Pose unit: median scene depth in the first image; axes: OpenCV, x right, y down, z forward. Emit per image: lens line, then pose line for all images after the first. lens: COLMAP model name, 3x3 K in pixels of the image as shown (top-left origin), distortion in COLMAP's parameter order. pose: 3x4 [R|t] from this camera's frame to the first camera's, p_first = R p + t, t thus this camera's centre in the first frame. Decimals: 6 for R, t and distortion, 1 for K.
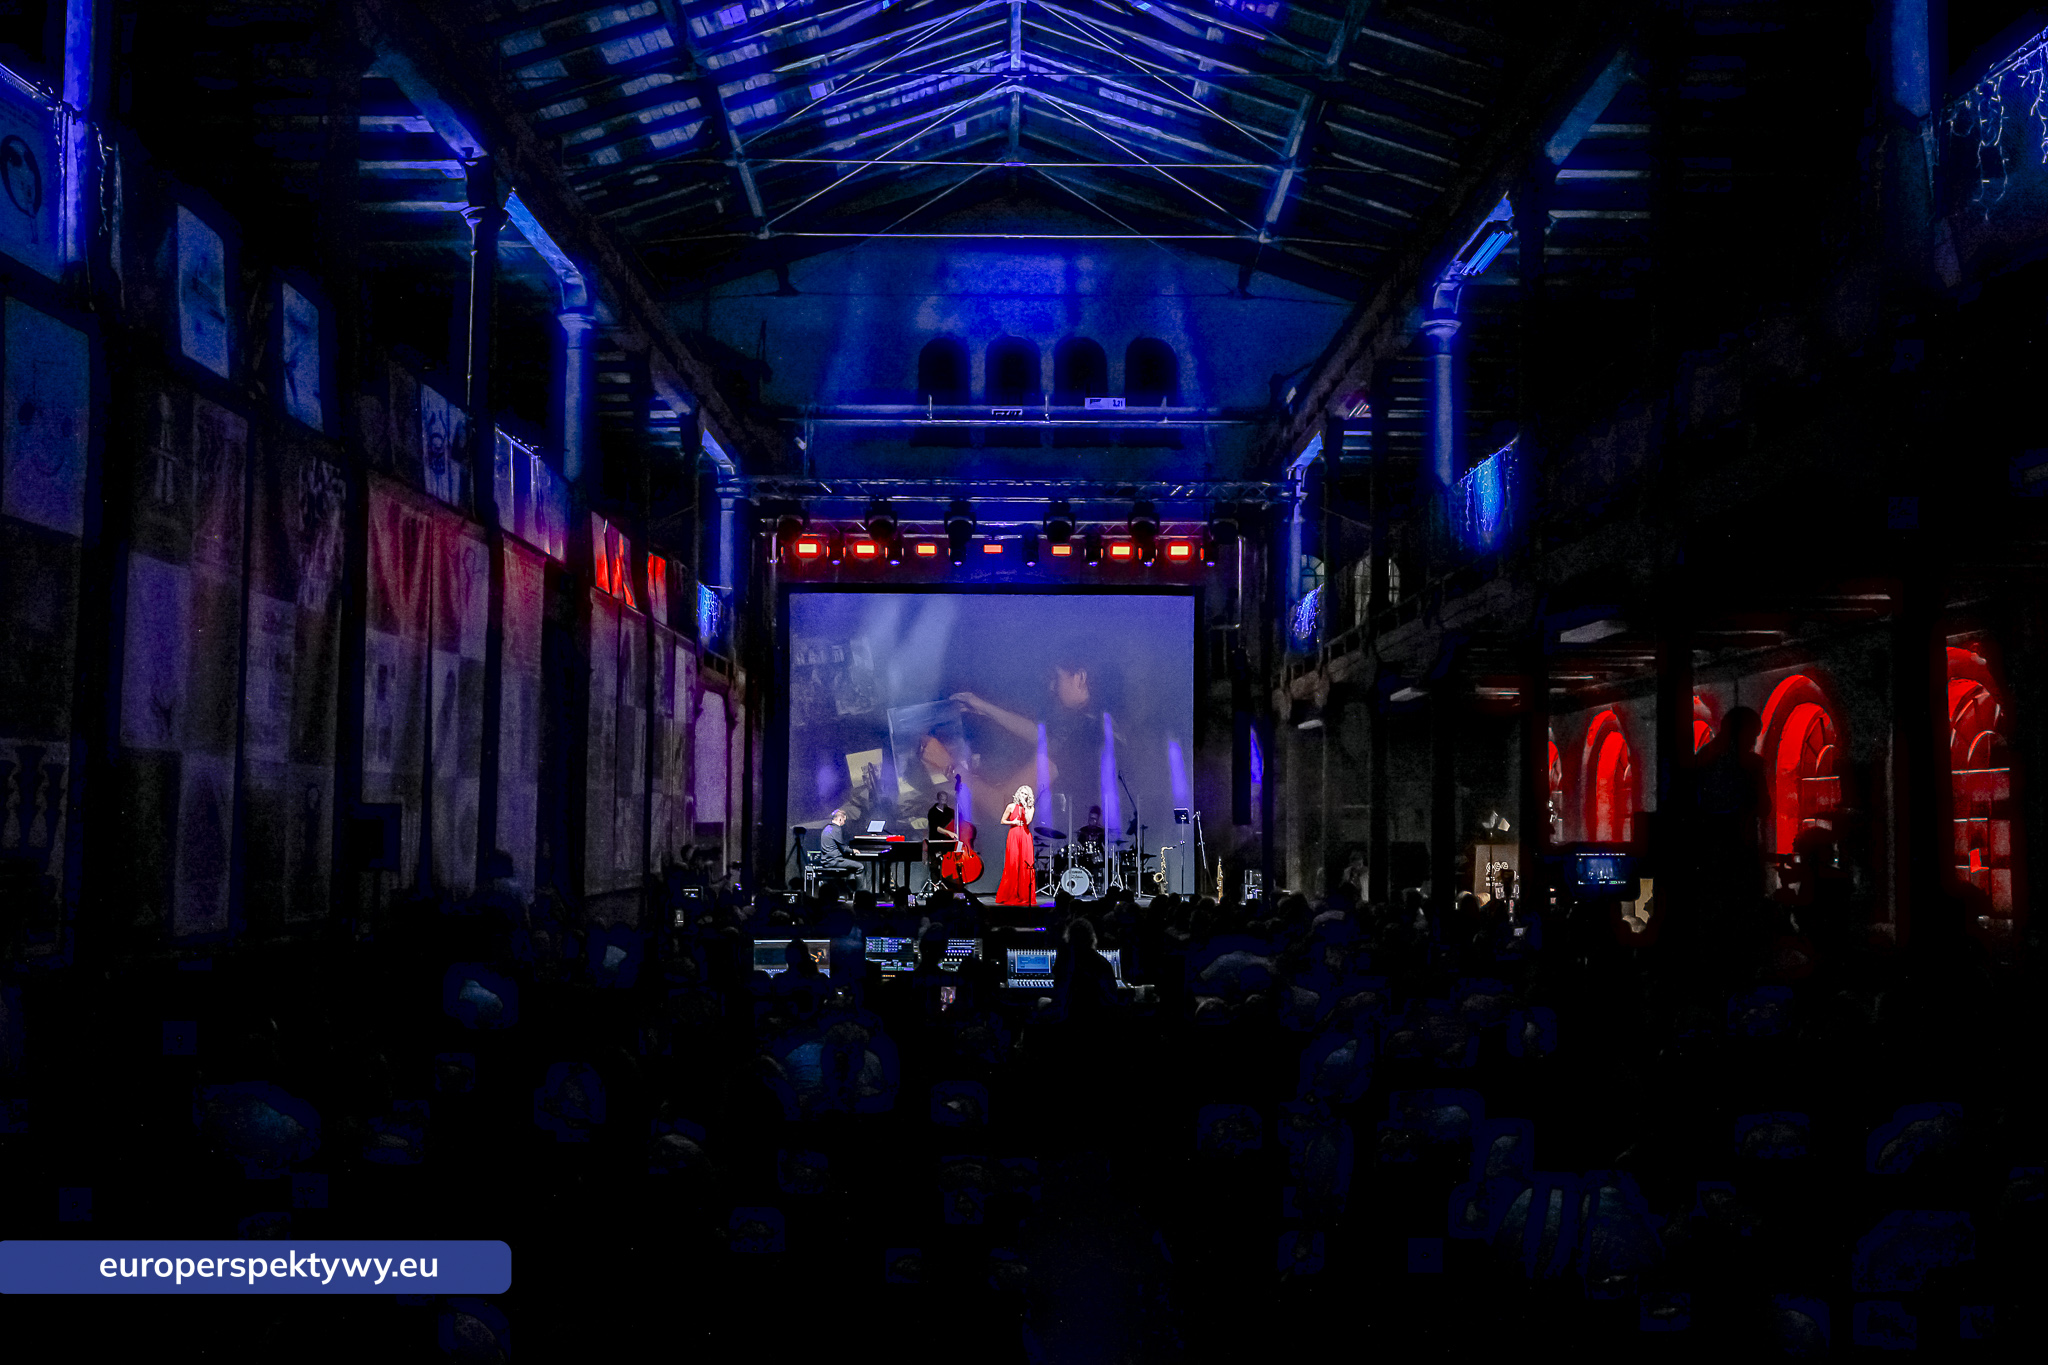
lens RADIAL K [[1789.1, 0, 1028.2], [0, 1789.1, 689.8], [0, 0, 1]] dist [-0.035358, 0.077972]
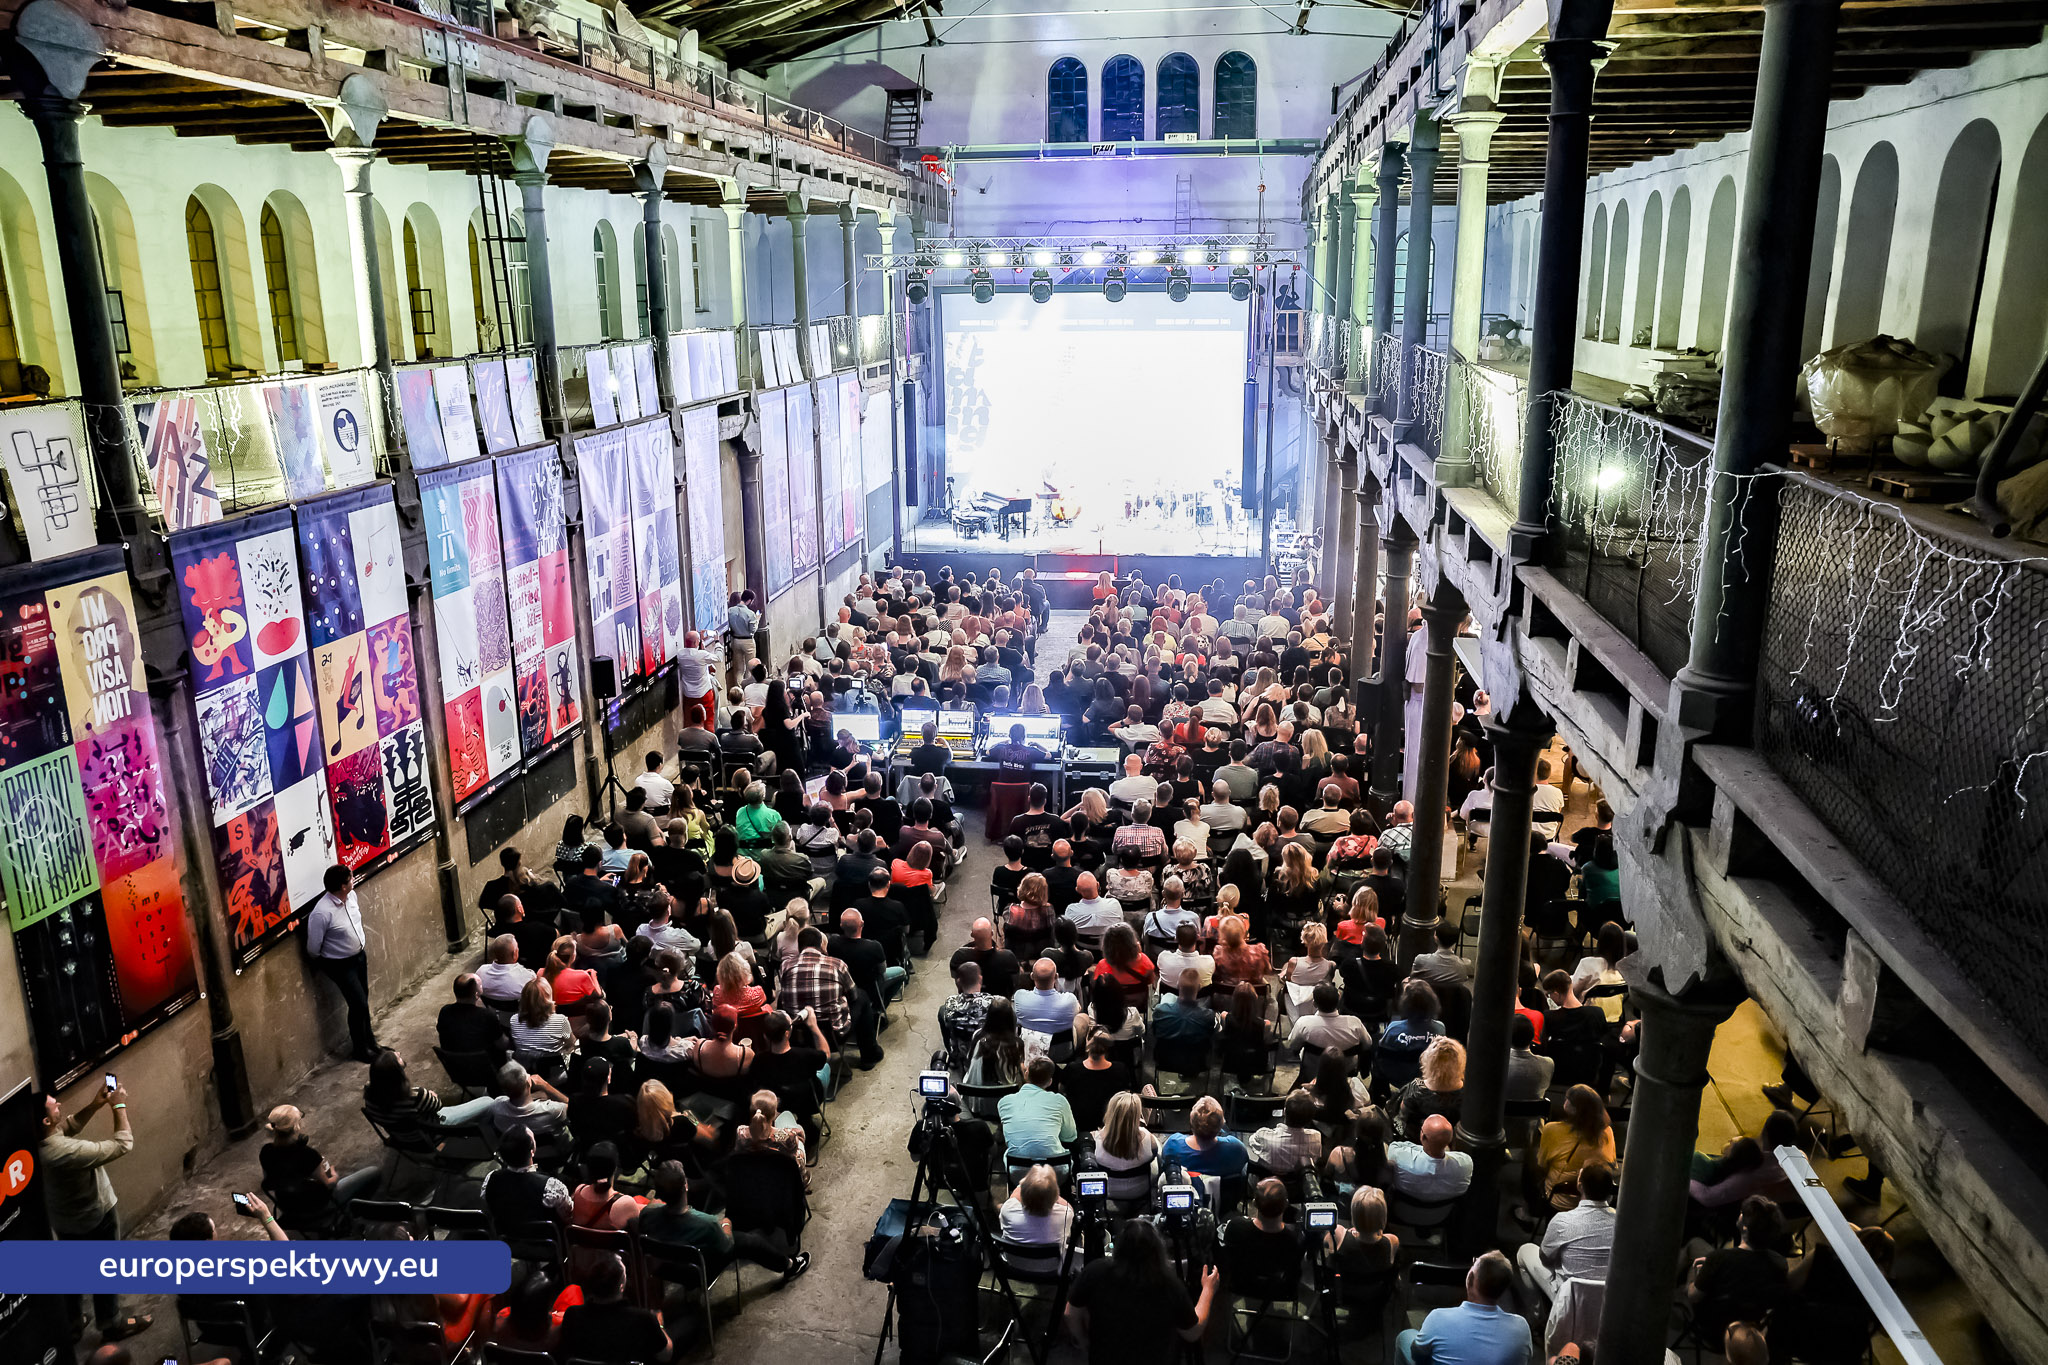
lens RADIAL K [[1460.0, 0, 1024.0], [0, 1460.0, 682.5], [0, 0, 1]] dist [-0.106593, 0.006664]
pose [[0.989193, 0.025080, -0.144455, 0.234258], [0.025092, 0.941765, 0.335333, -0.365999], [0.144453, -0.335334, 0.930959, -0.234146]]
